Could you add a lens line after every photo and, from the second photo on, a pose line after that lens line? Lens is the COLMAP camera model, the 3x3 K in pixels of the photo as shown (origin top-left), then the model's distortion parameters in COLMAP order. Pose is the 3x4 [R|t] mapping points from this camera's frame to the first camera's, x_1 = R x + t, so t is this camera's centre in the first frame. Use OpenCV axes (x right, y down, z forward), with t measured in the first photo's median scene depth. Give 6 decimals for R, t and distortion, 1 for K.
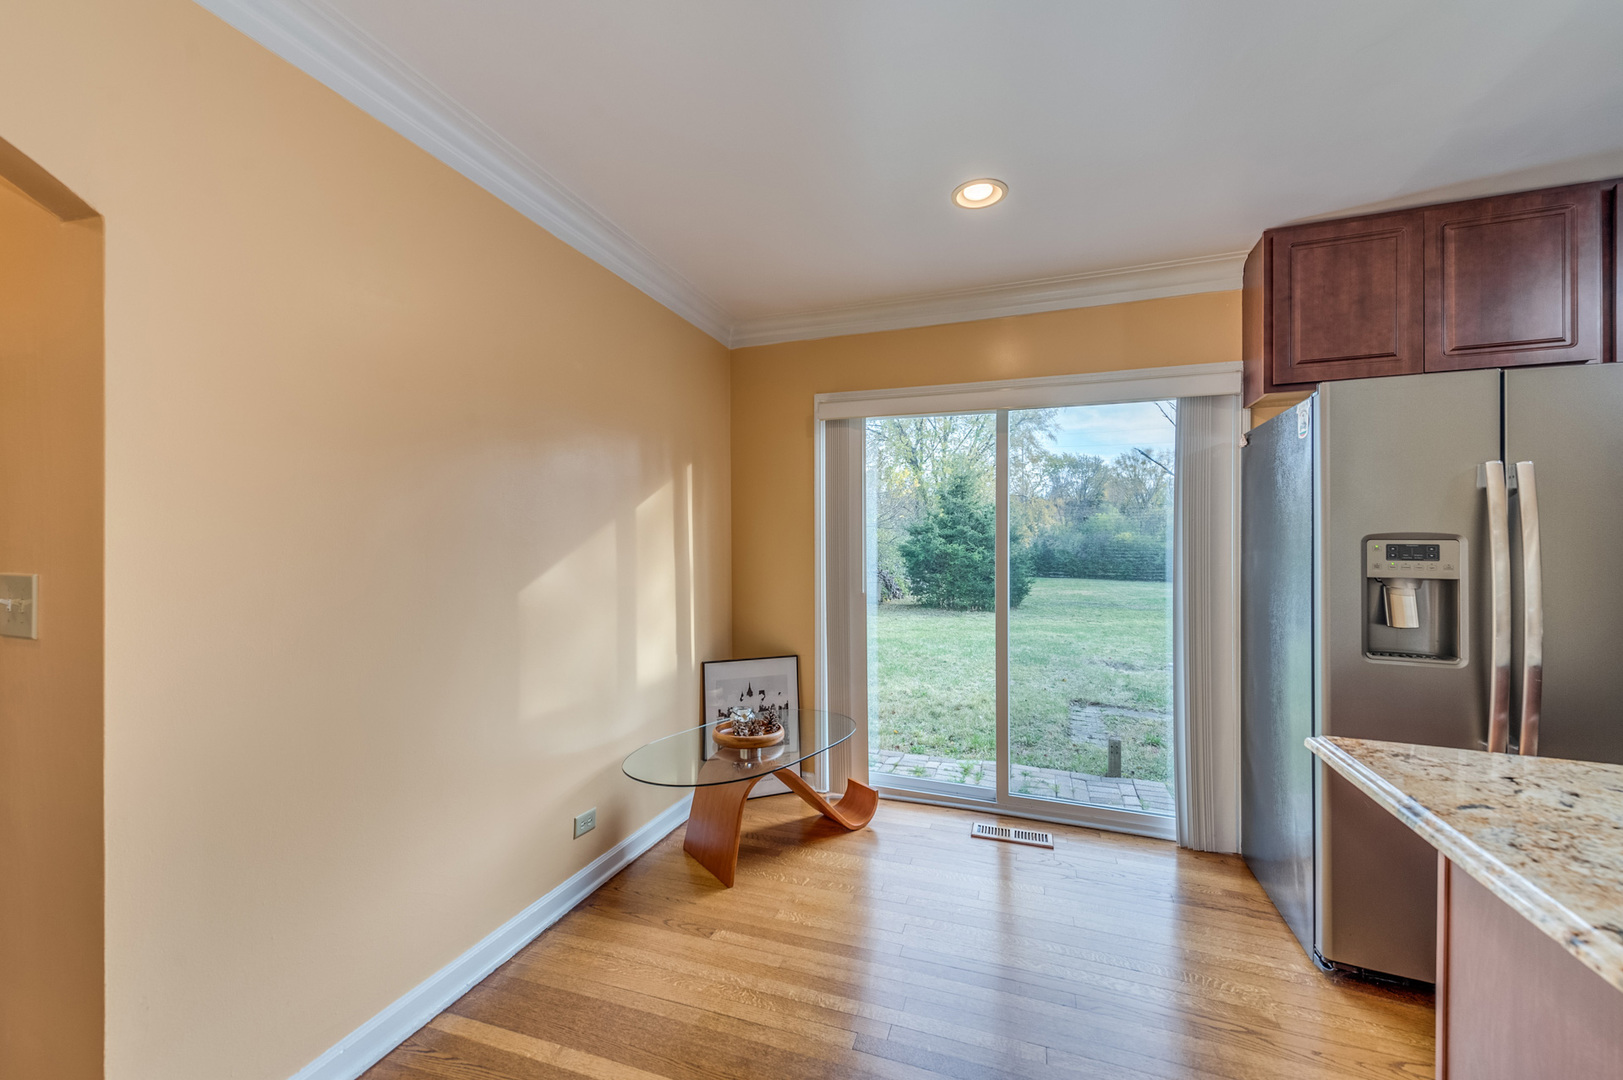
lens RADIAL K [[649.7, 0, 808.4], [0, 649.7, 545.3], [0, 0, 1]] dist [0.007504, -0.000492]
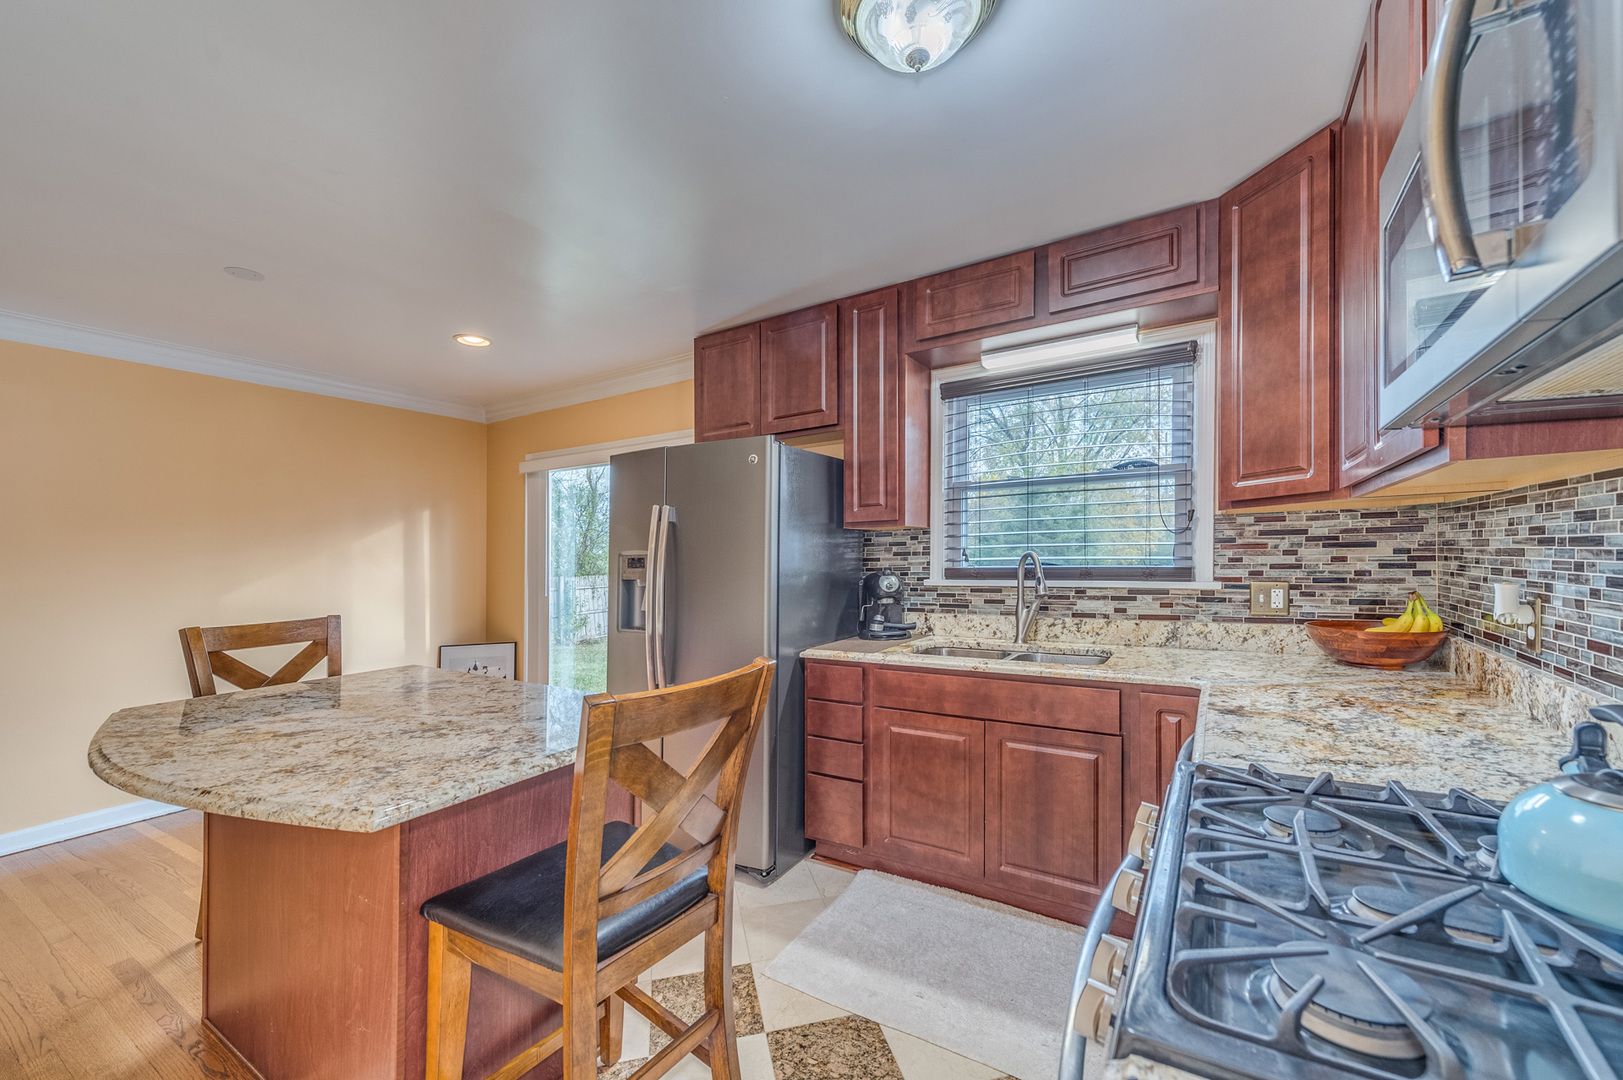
lens RADIAL K [[648.7, 0, 822.1], [0, 648.7, 535.2], [0, 0, 1]] dist [0.007934, -0.000484]
pose [[0.979764, -0.030499, -0.197821, 1.357846], [0.024288, 0.999135, -0.033748, 0.006261], [0.198679, 0.028261, 0.979657, -0.358672]]
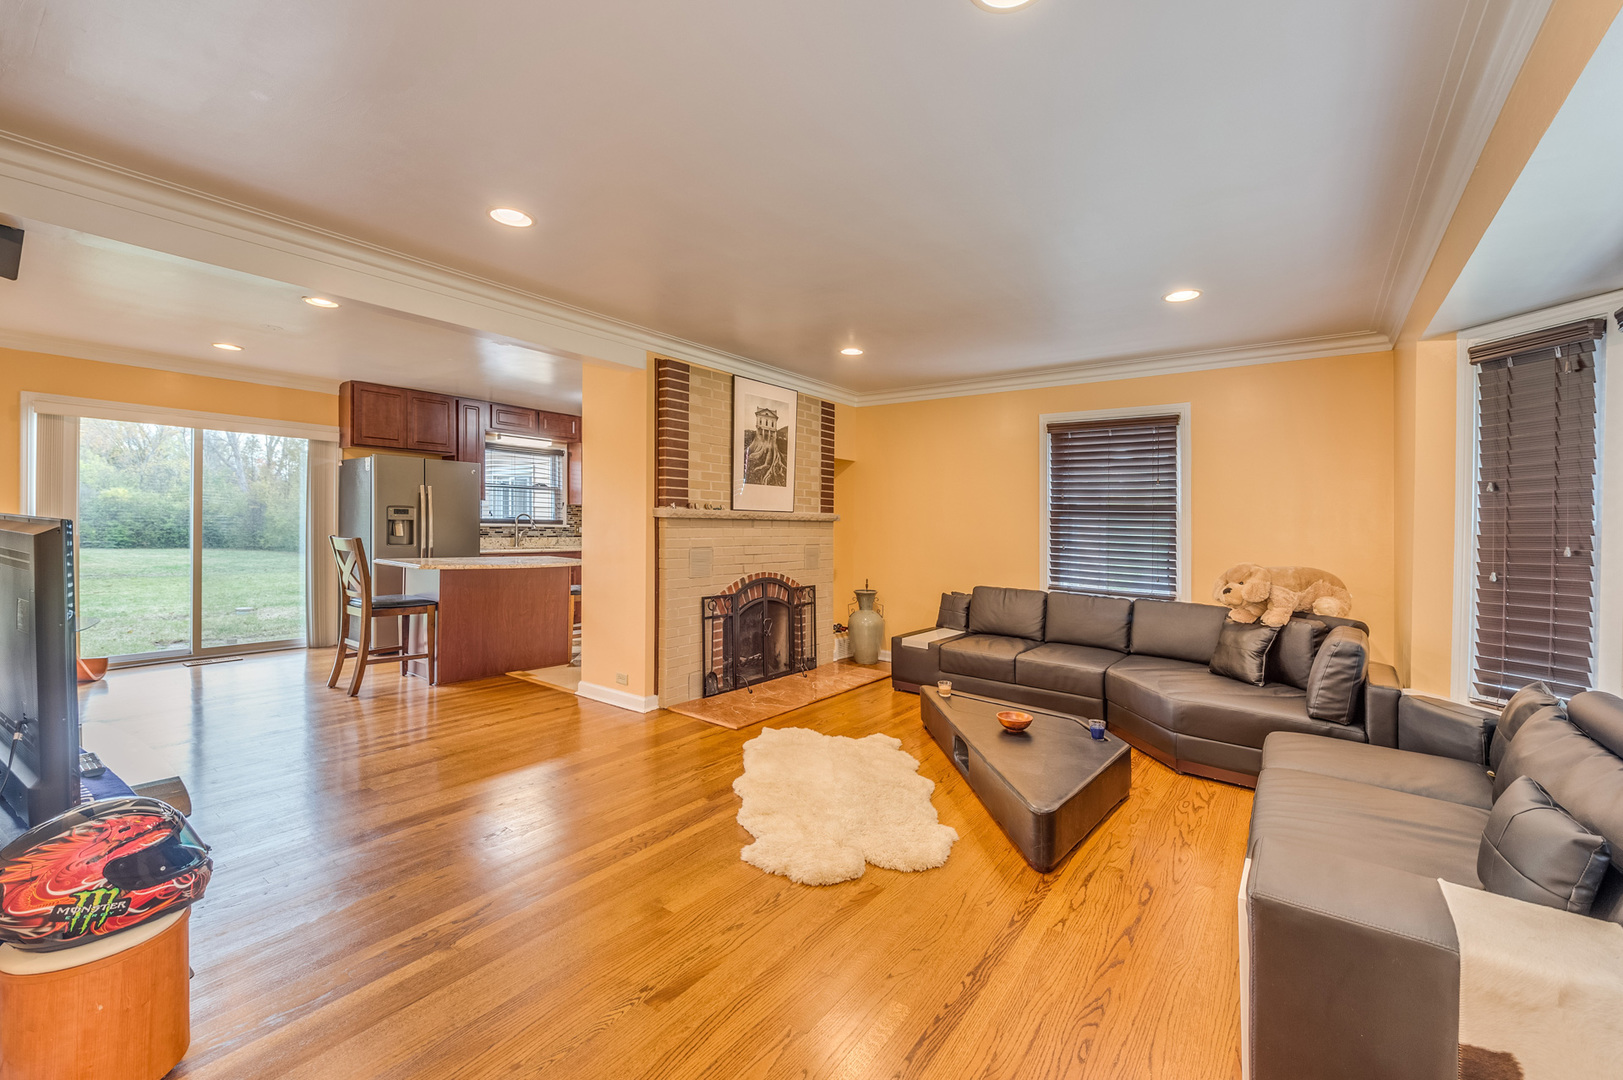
lens RADIAL K [[648.7, 0, 822.1], [0, 648.7, 535.2], [0, 0, 1]] dist [0.007934, -0.000484]
pose [[0.275360, -0.016817, 0.961194, -1.264412], [-0.021064, 0.999501, 0.023522, 0.005900], [-0.961110, -0.026724, 0.274868, -1.494544]]
